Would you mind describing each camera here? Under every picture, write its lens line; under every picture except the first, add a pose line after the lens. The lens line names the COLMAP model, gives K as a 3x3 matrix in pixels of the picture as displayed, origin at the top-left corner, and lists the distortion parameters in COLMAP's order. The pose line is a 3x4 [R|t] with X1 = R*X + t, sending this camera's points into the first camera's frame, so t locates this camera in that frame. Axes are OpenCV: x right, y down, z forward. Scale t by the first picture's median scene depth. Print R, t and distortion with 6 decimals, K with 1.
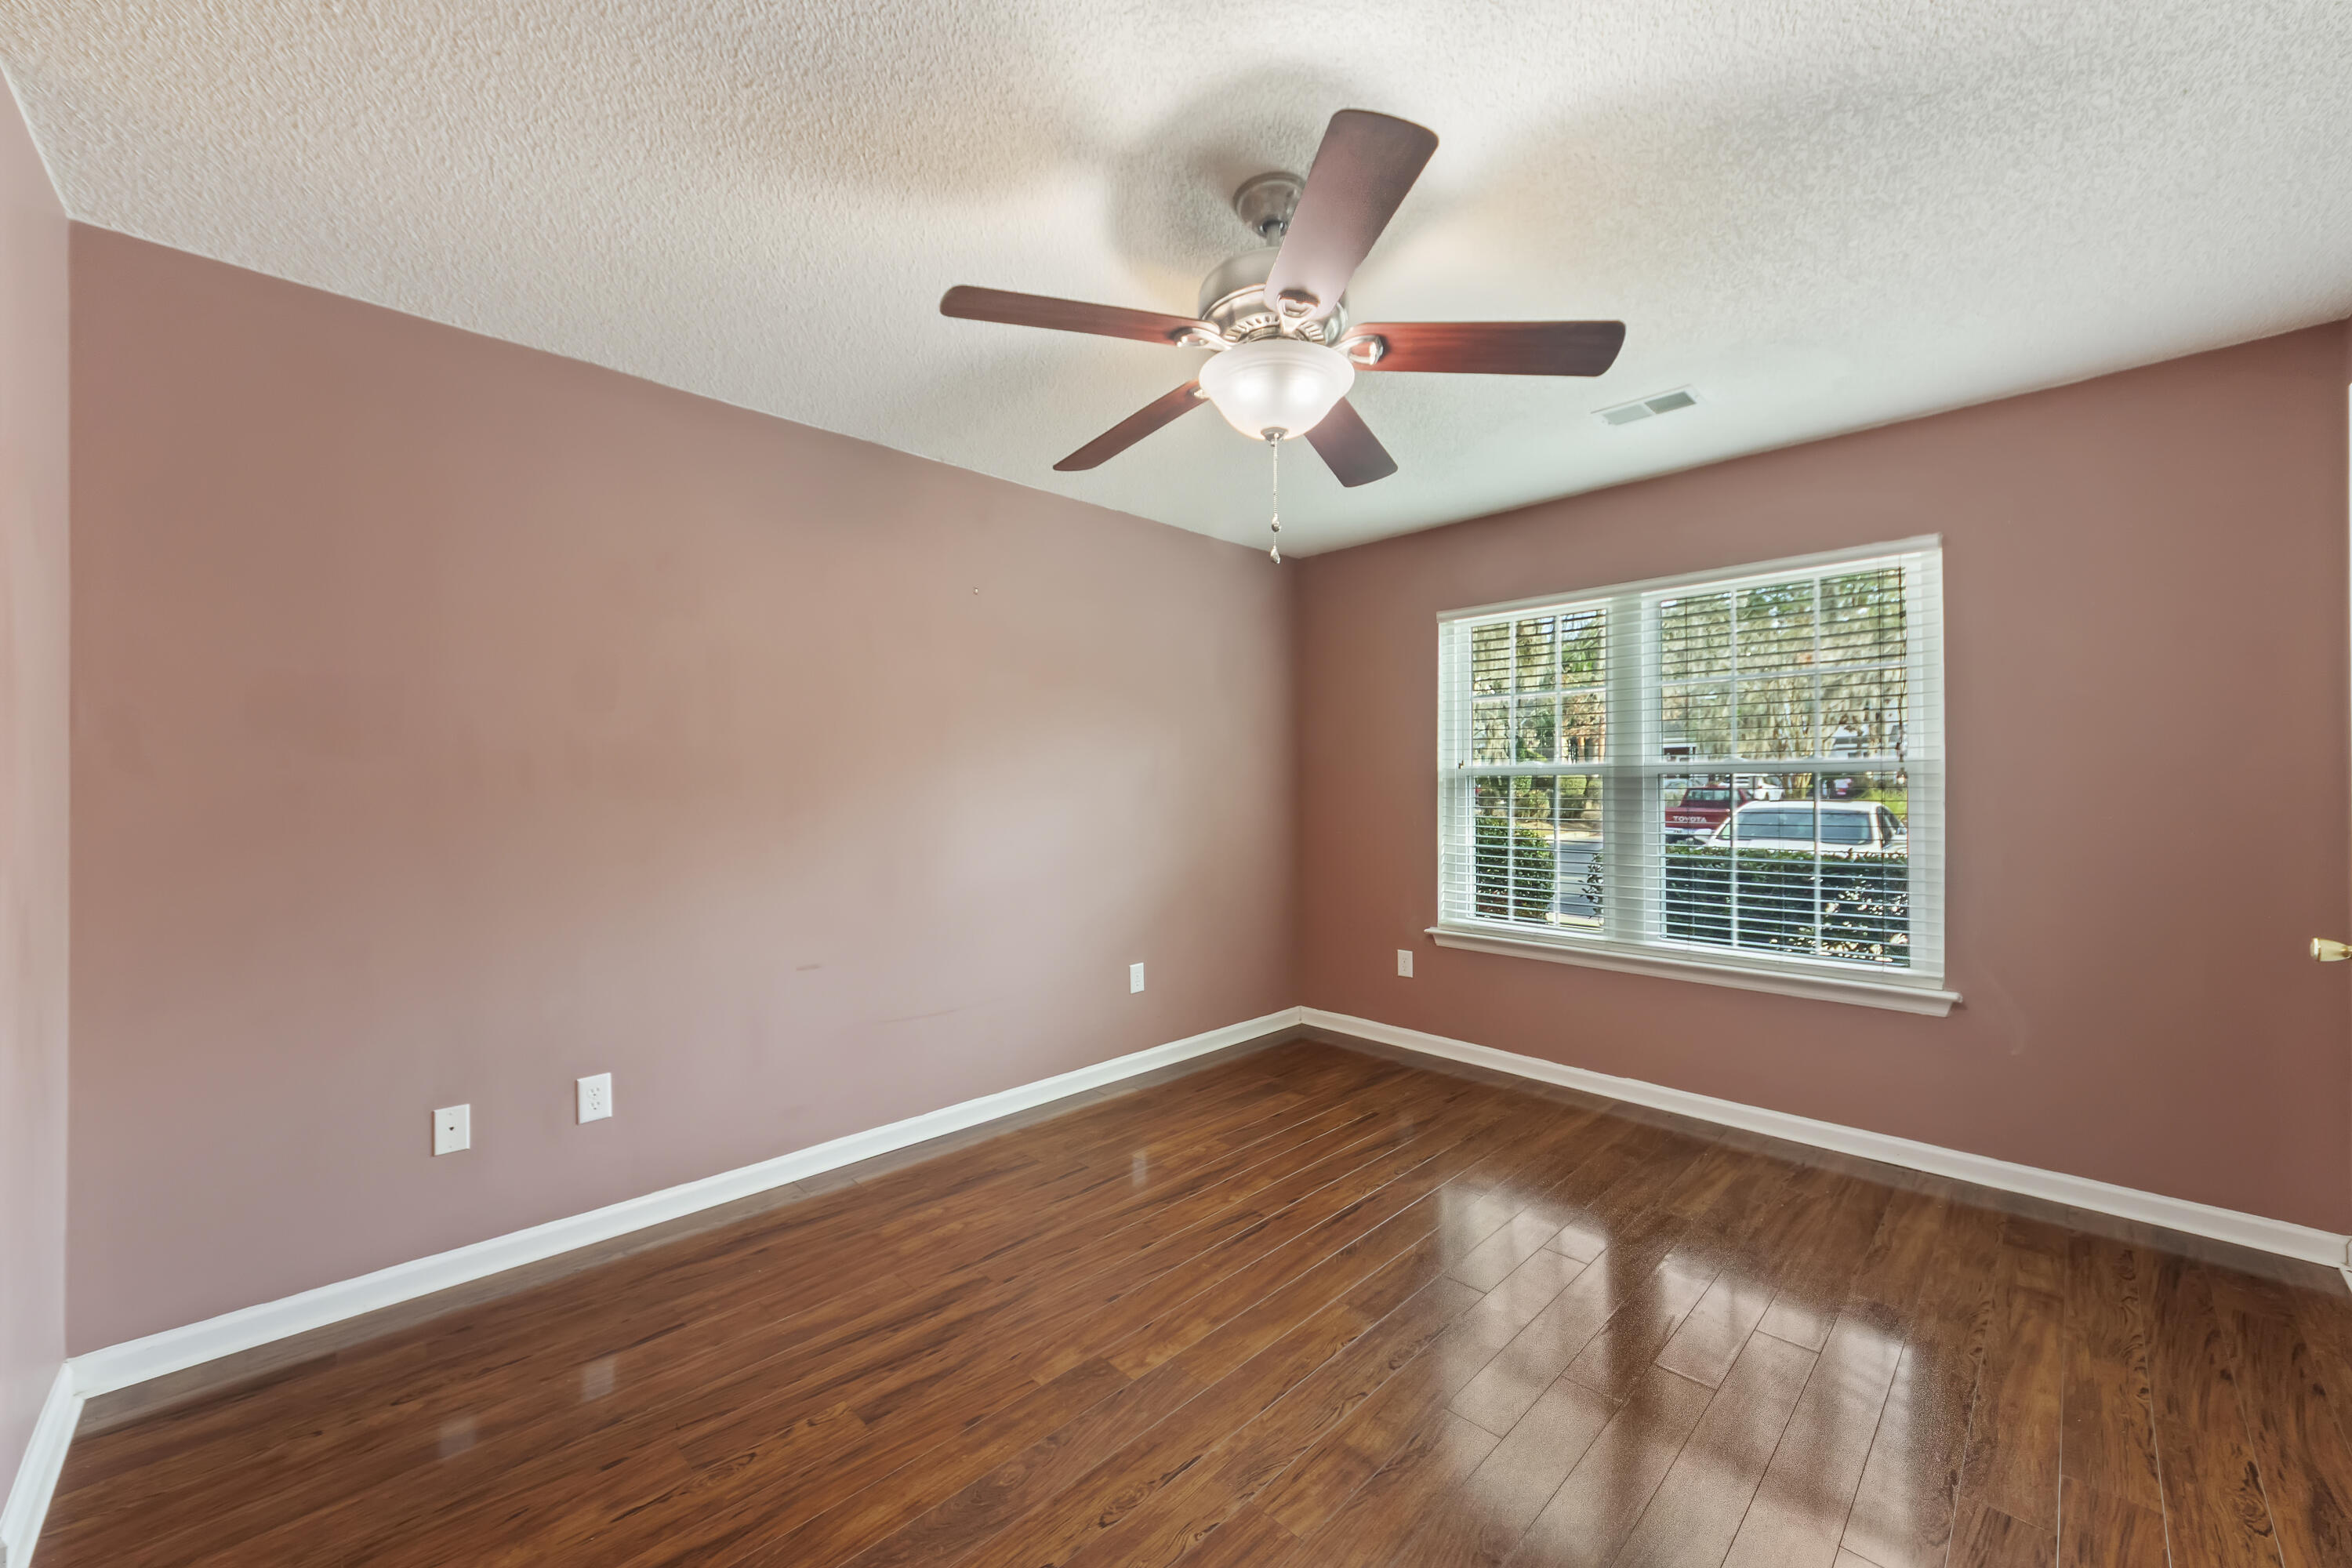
lens RADIAL K [[894.5, 0, 1175.9], [0, 894.5, 795.2], [0, 0, 1]] dist [0.002543, -0.000150]
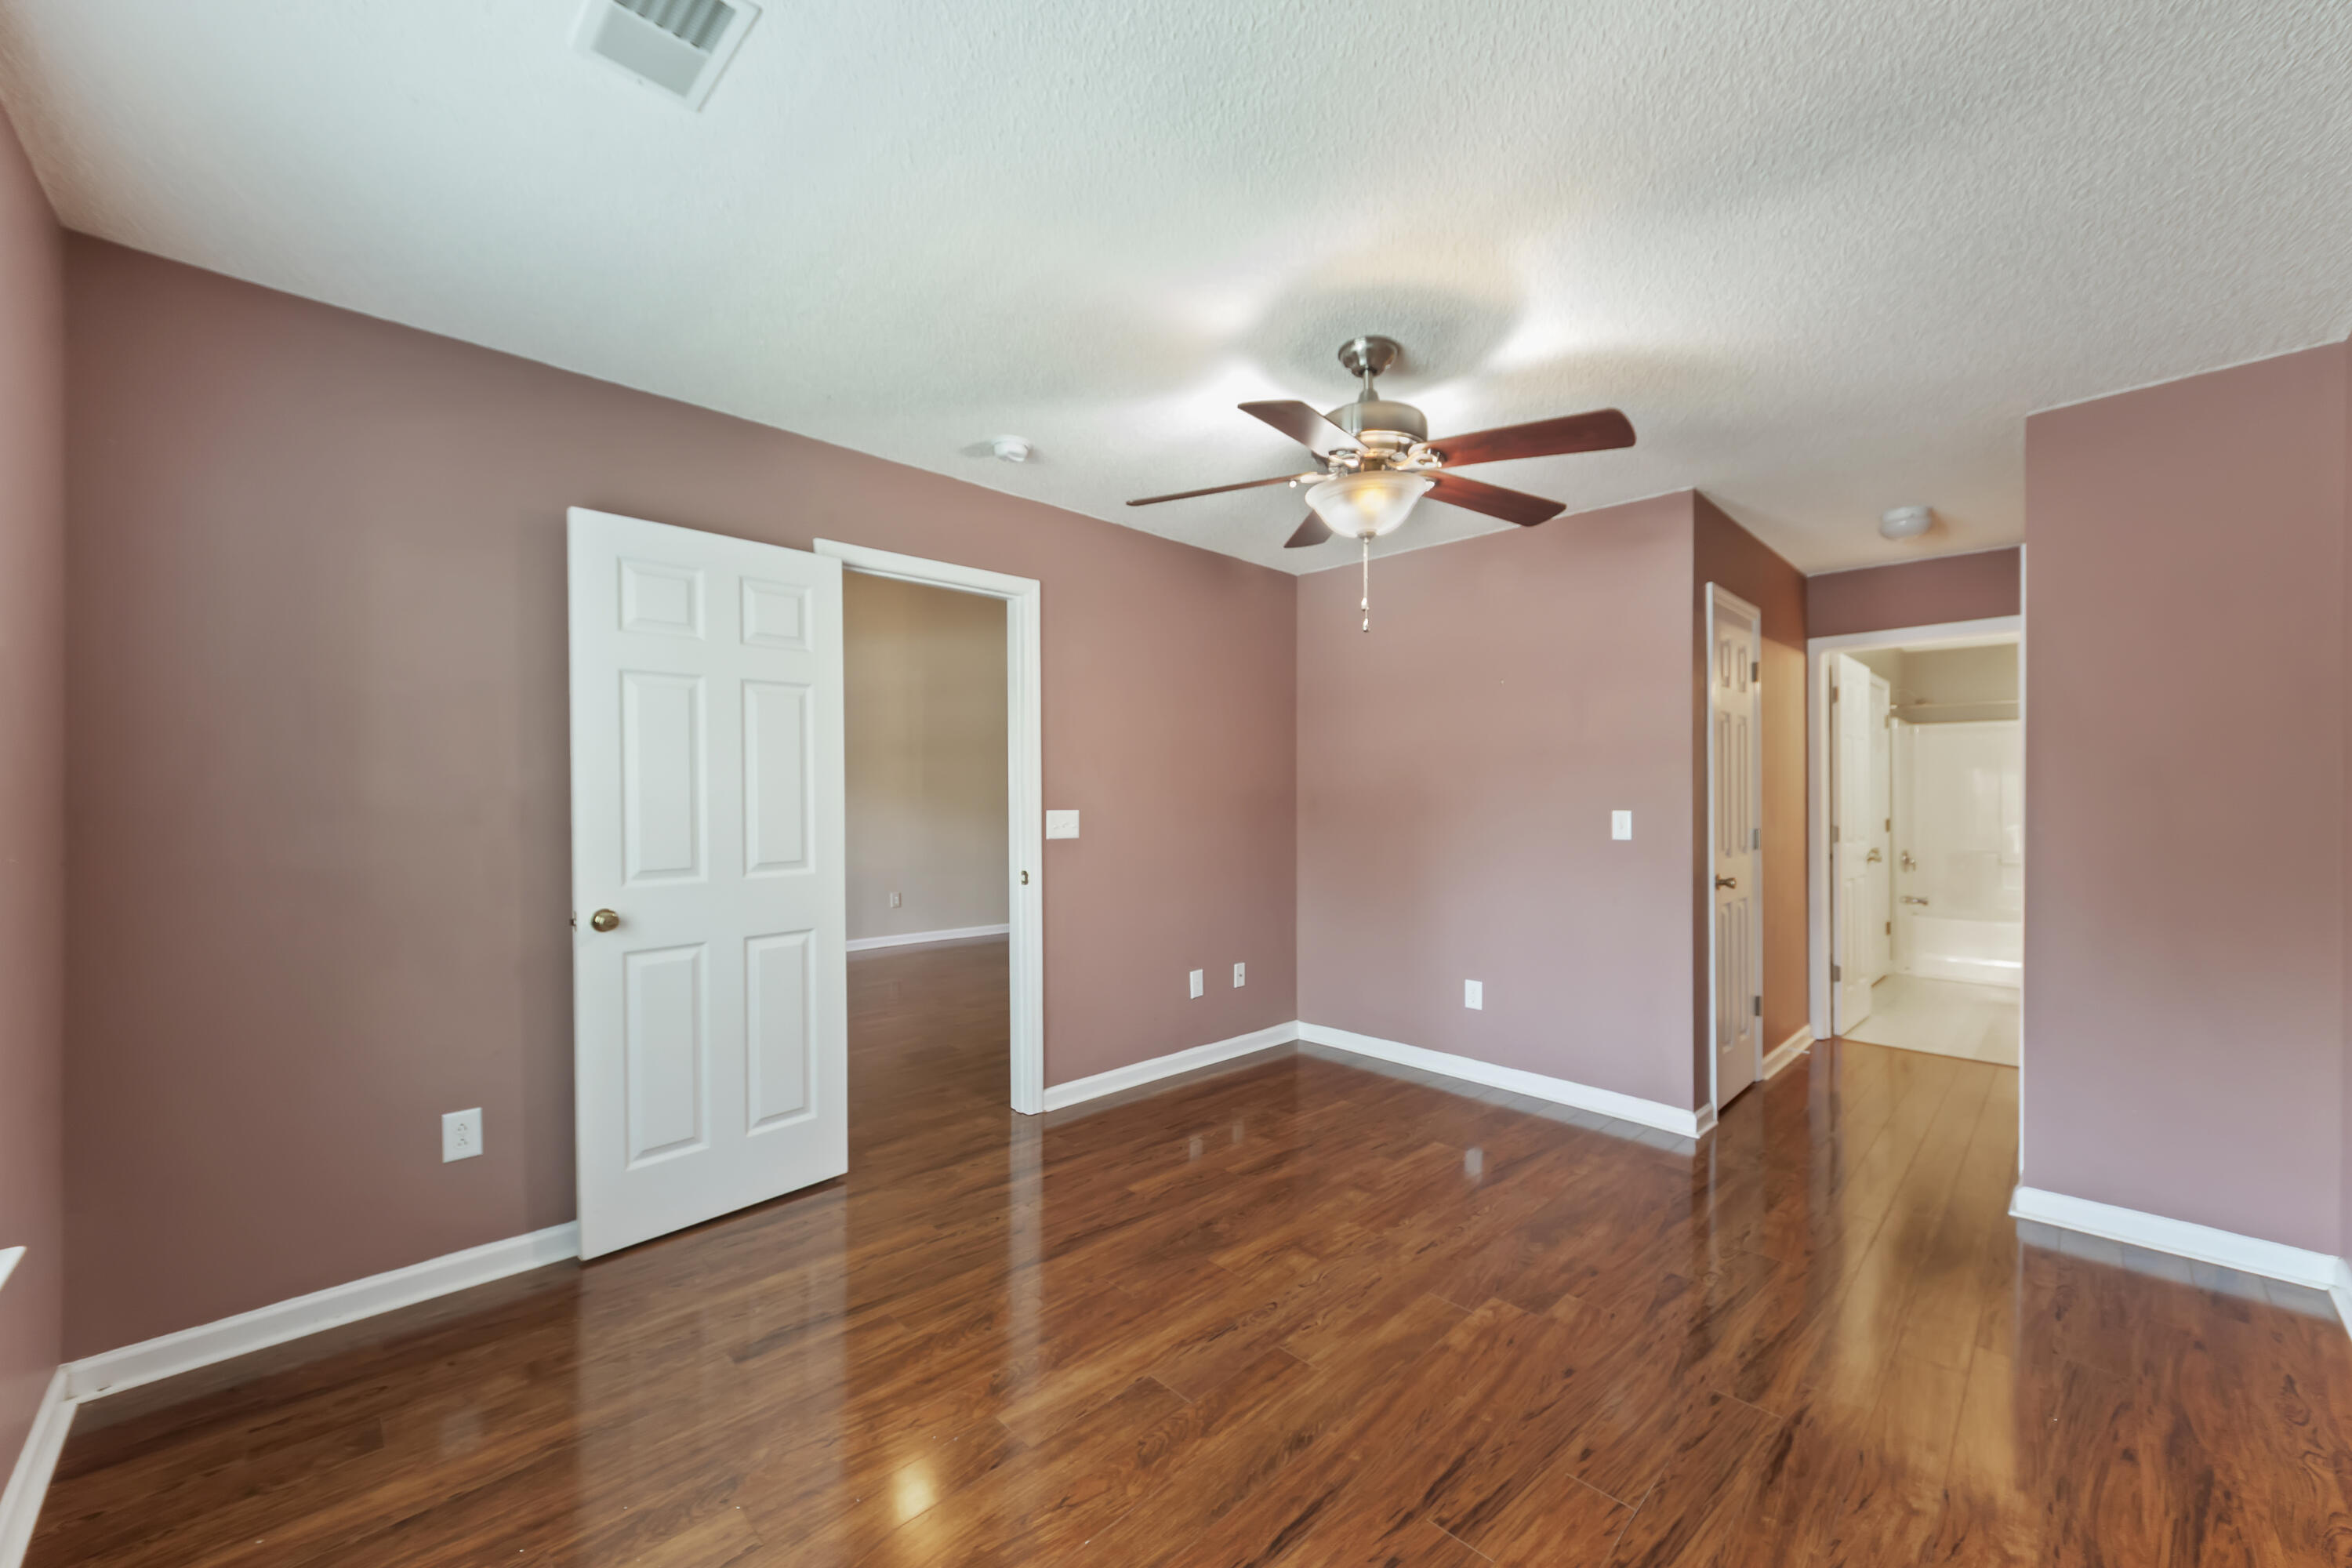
lens RADIAL K [[914.5, 0, 1176.0], [0, 914.5, 784.0], [0, 0, 1]] dist [0.015715, -0.000056]
pose [[-0.999992, 0.001671, 0.003518, 0.340560], [0.001664, 0.999996, -0.002121, -0.028165], [-0.003522, -0.002115, -0.999992, 2.052560]]
